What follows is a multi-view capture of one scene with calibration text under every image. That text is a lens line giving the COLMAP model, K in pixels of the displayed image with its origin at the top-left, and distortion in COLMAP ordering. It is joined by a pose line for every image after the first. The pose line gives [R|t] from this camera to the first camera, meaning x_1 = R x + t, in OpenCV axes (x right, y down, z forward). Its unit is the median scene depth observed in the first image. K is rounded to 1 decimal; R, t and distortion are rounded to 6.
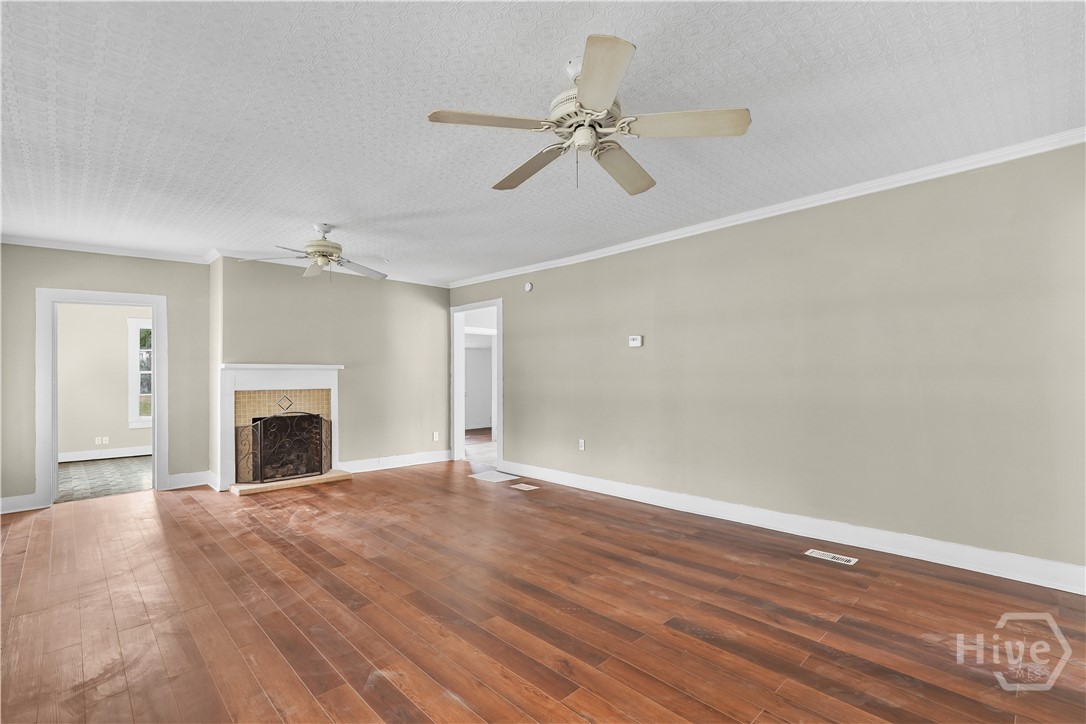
lens RADIAL K [[517.3, 0, 548.4], [0, 517.3, 365.5], [0, 0, 1]] dist [-0.007863, 0.000313]
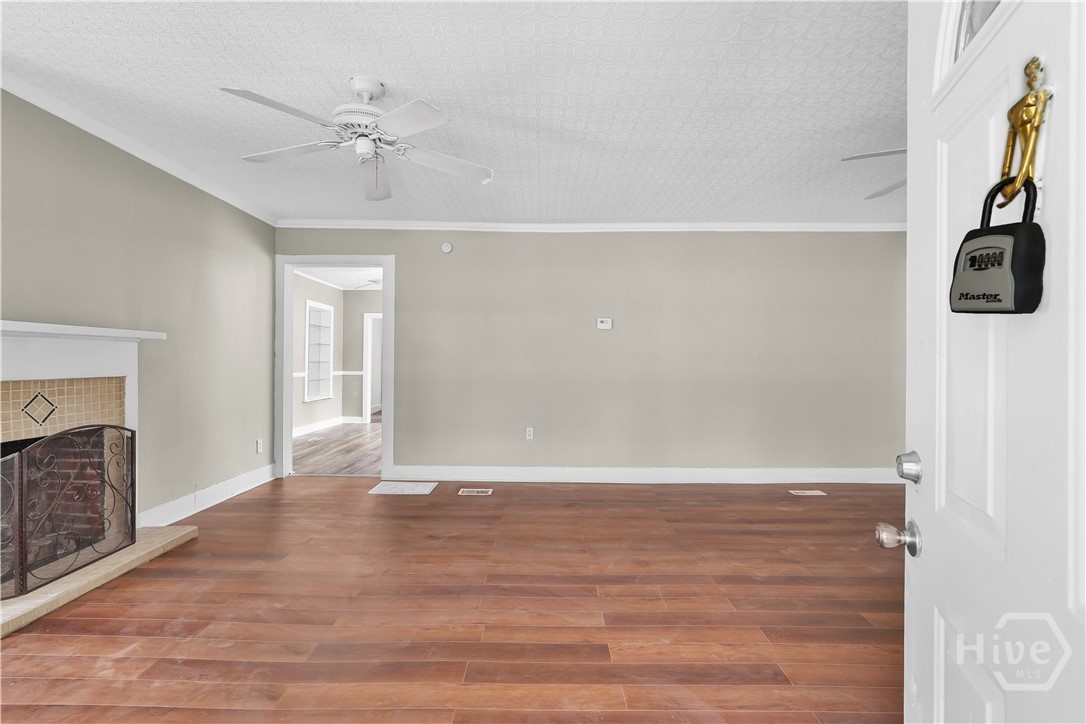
lens RADIAL K [[489.0, 0, 553.1], [0, 489.0, 363.0], [0, 0, 1]] dist [-0.009387, 0.002271]
pose [[0.687284, 0.005079, 0.726371, -0.636463], [-0.022220, 0.999655, 0.014035, 0.019703], [-0.726049, -0.025786, 0.687159, 0.461799]]
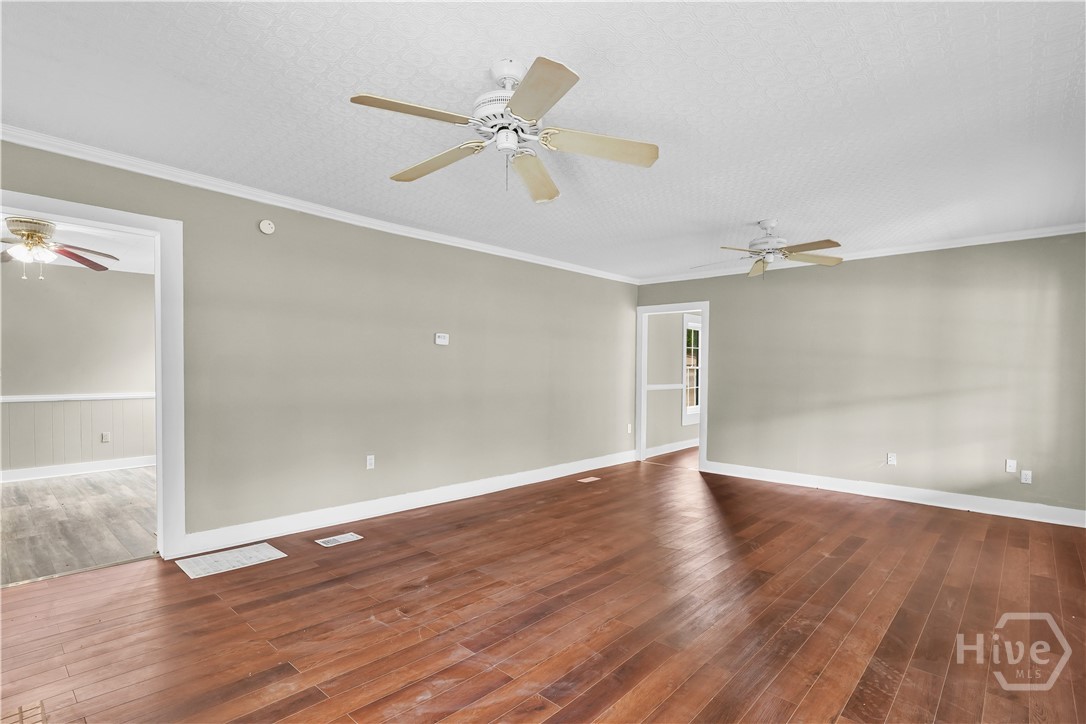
lens RADIAL K [[517.3, 0, 560.5], [0, 517.3, 376.1], [0, 0, 1]] dist [-0.007863, 0.000313]
pose [[-0.076708, -0.001559, 0.997052, -0.890081], [-0.024341, 0.999704, -0.000310, 0.018942], [-0.996756, -0.024293, -0.076723, 0.929907]]
